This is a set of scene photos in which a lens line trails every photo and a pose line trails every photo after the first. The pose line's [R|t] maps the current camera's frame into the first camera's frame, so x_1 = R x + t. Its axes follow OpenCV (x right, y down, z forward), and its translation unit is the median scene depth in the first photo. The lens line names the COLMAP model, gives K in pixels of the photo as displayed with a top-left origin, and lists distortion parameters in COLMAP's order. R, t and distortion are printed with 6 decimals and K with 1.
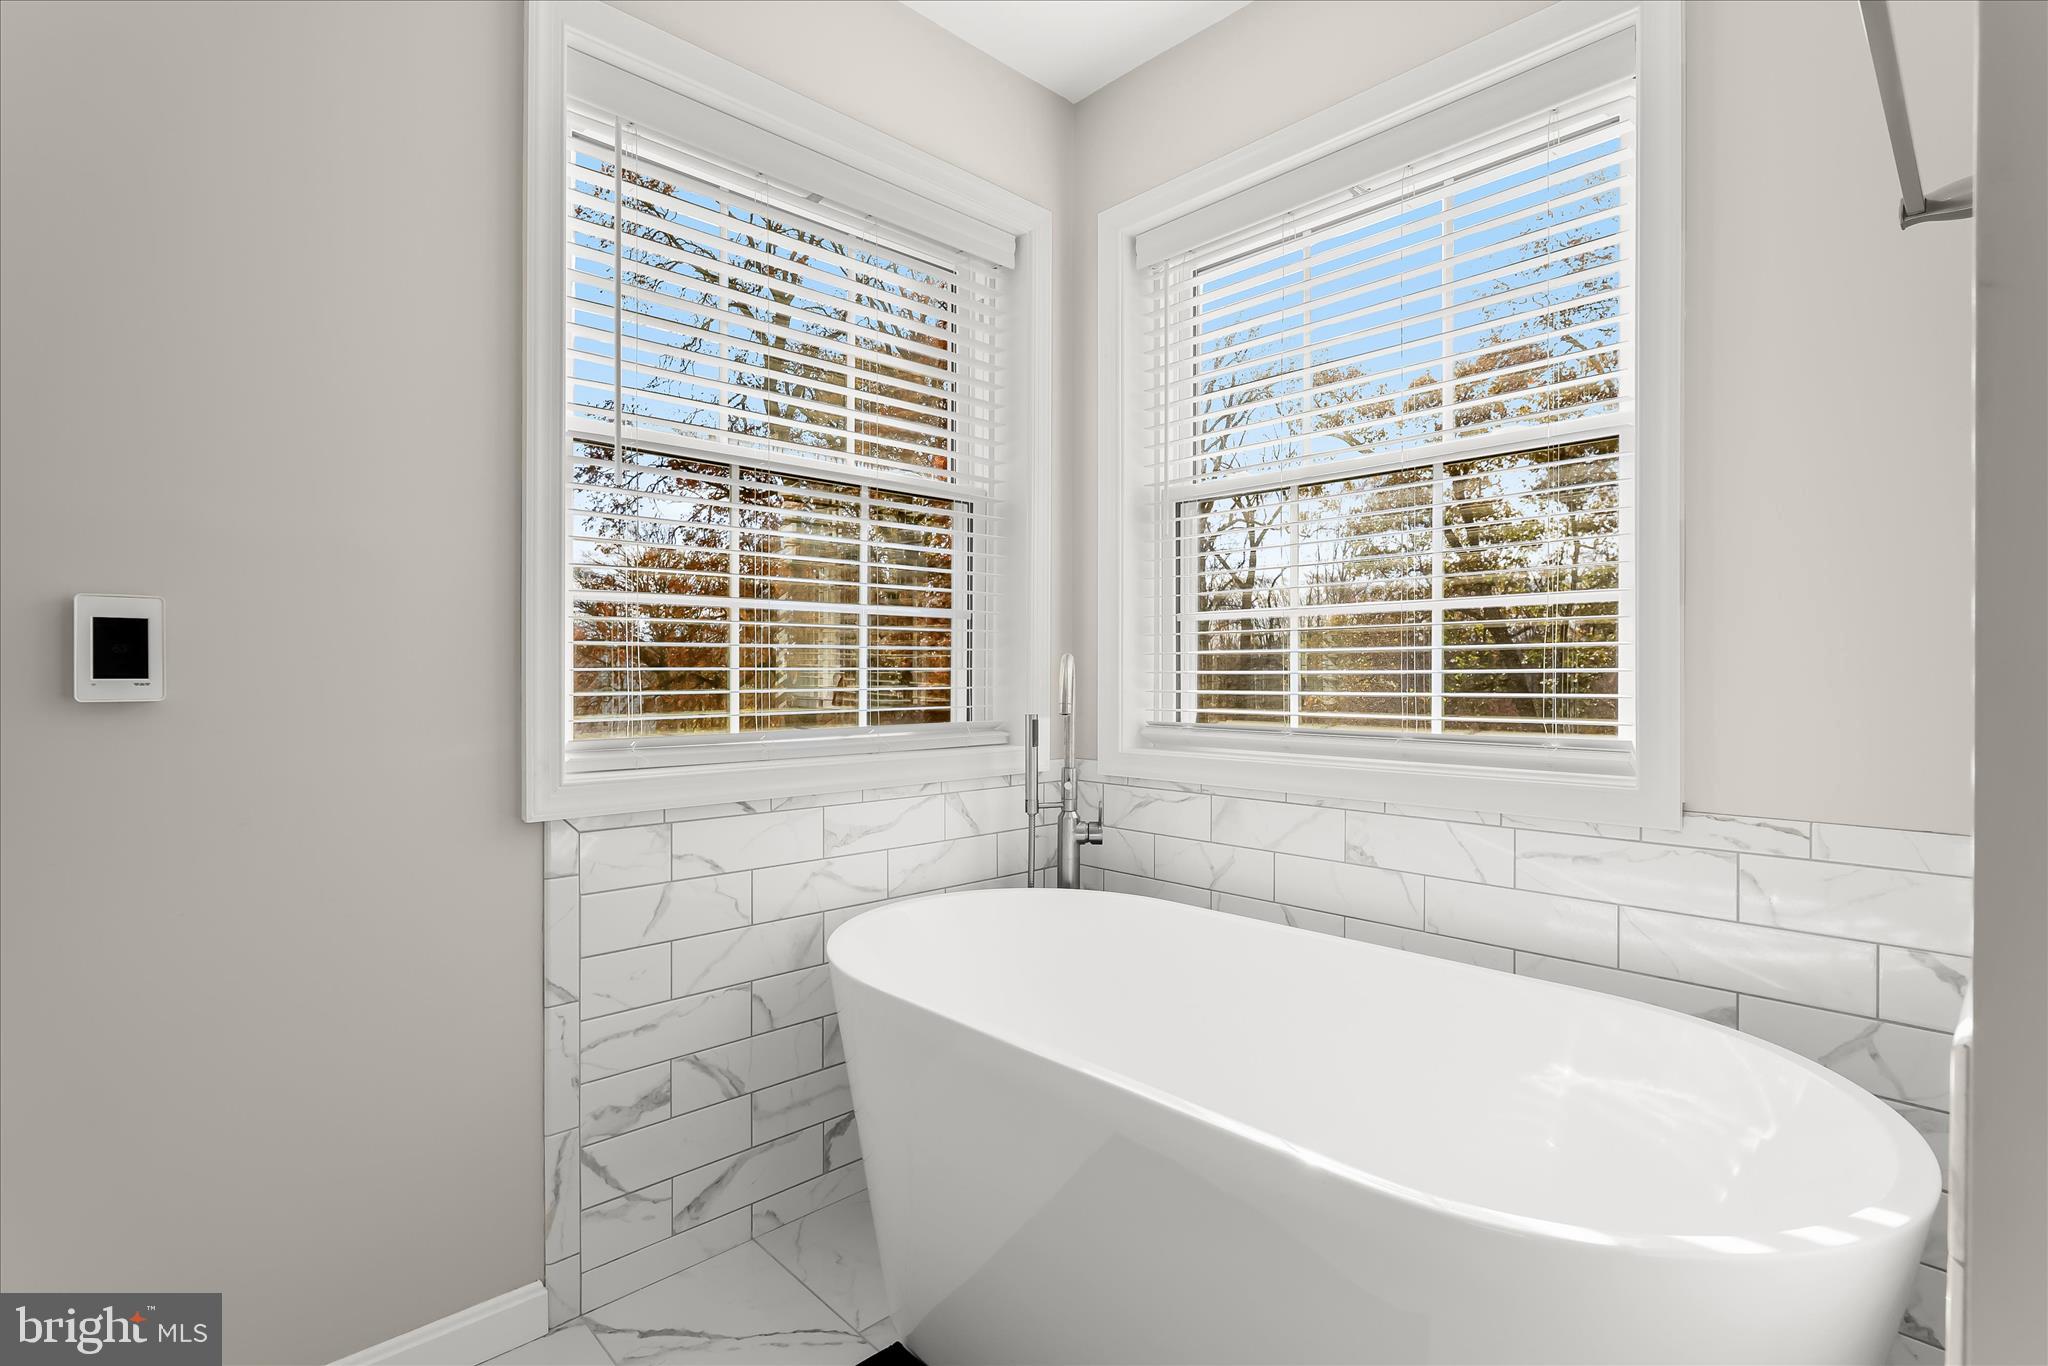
lens RADIAL K [[991.2, 0, 1017.7], [0, 991.2, 682.1], [0, 0, 1]] dist [0.009136, 0.002083]
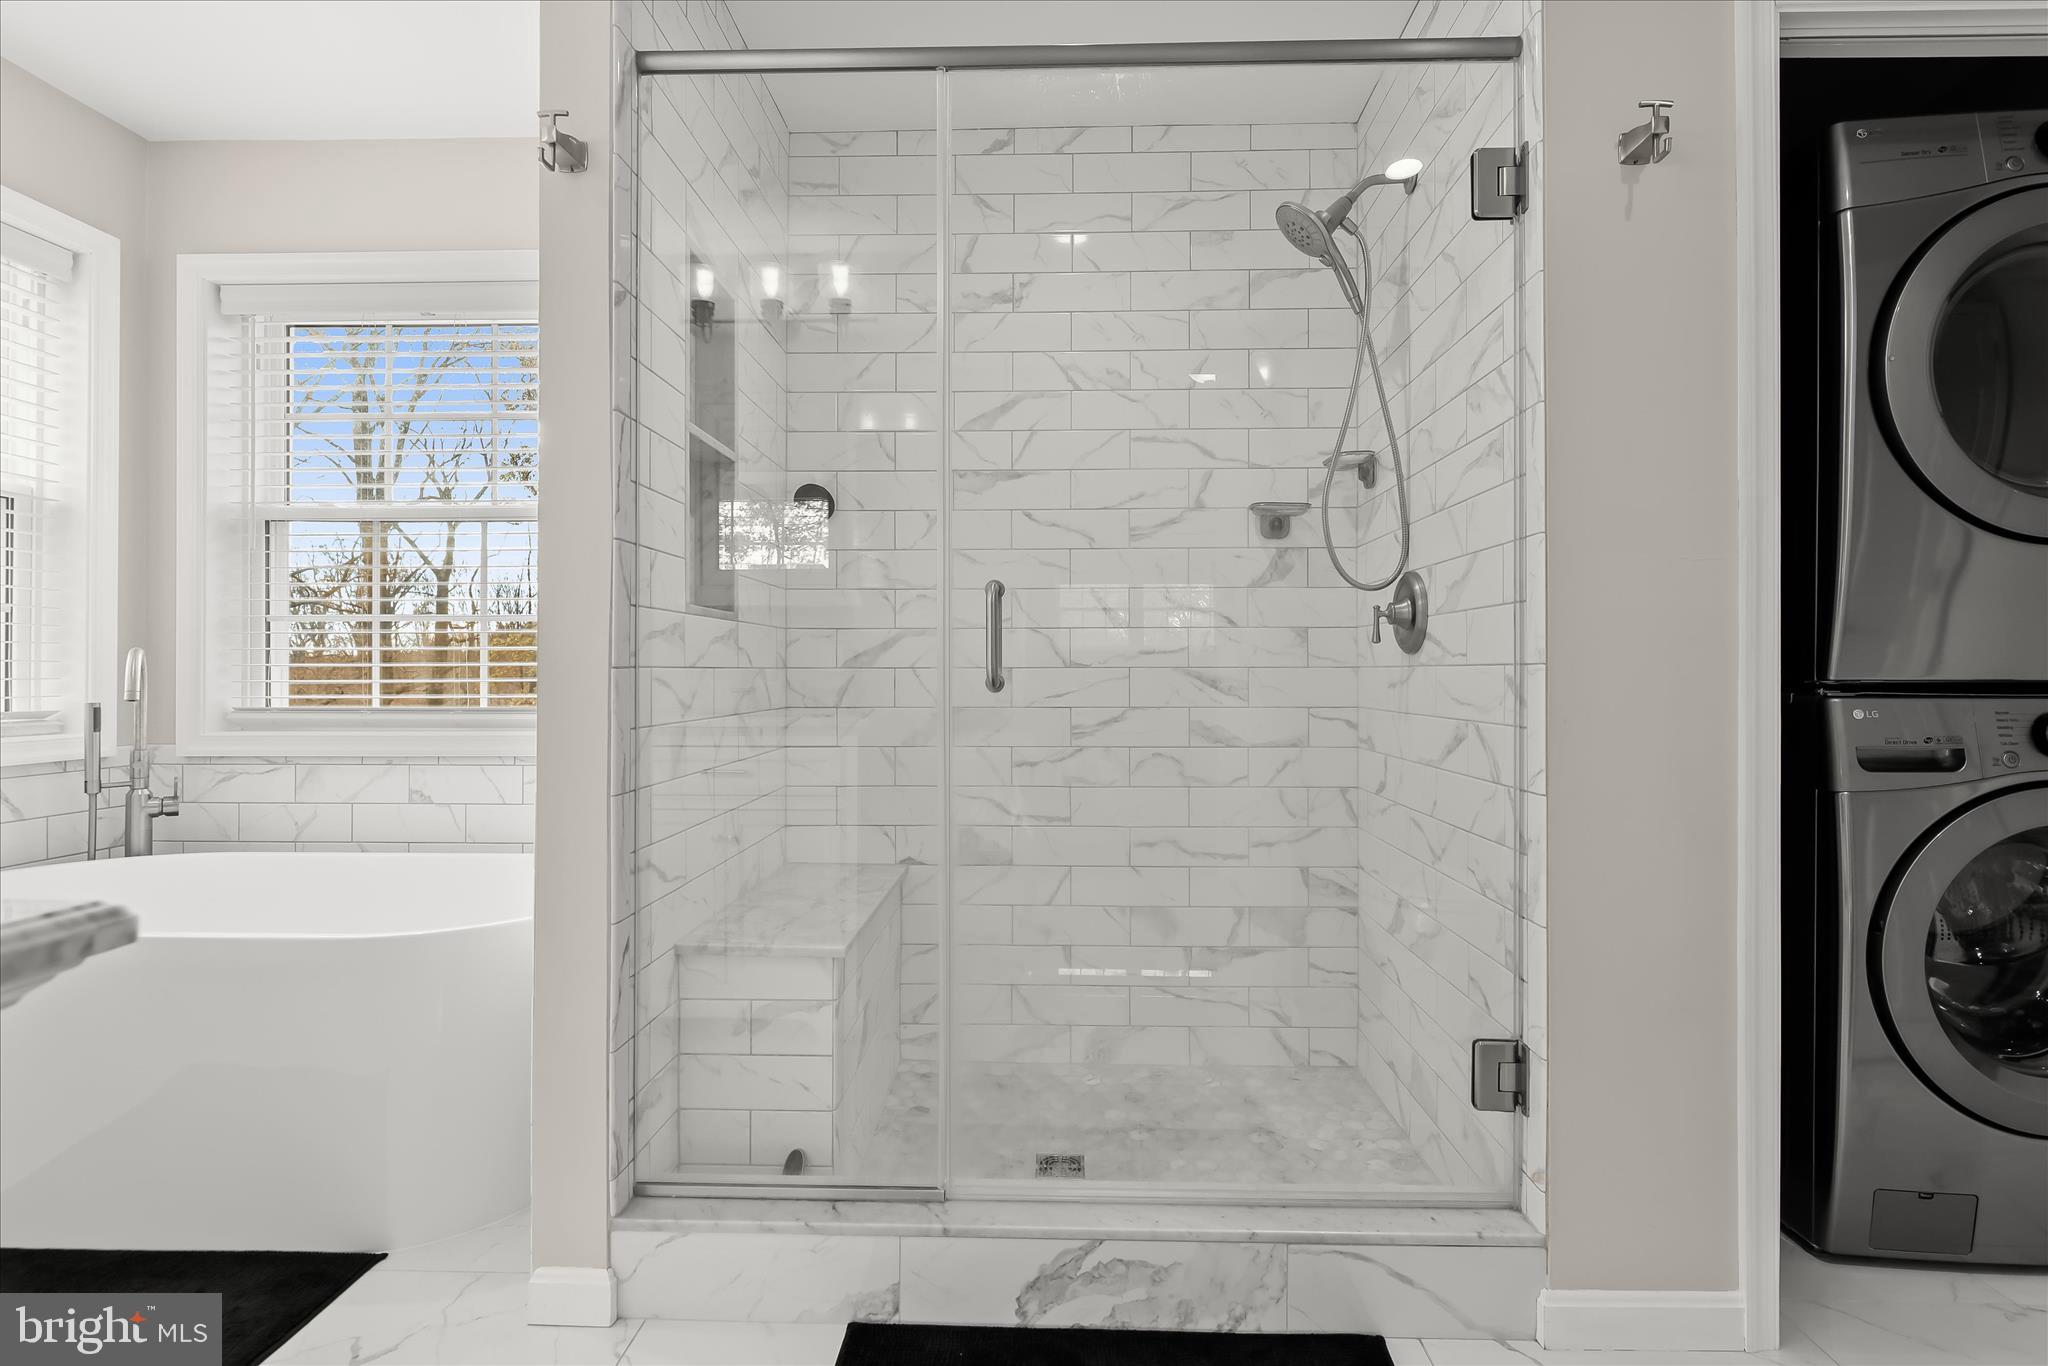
lens RADIAL K [[991.2, 0, 1029.7], [0, 991.2, 661.6], [0, 0, 1]] dist [0.009136, 0.002083]
pose [[0.727789, 0.003028, 0.685794, 0.009859], [0.006724, 0.999911, -0.011551, 0.007124], [-0.685768, 0.013018, 0.727704, -0.550813]]
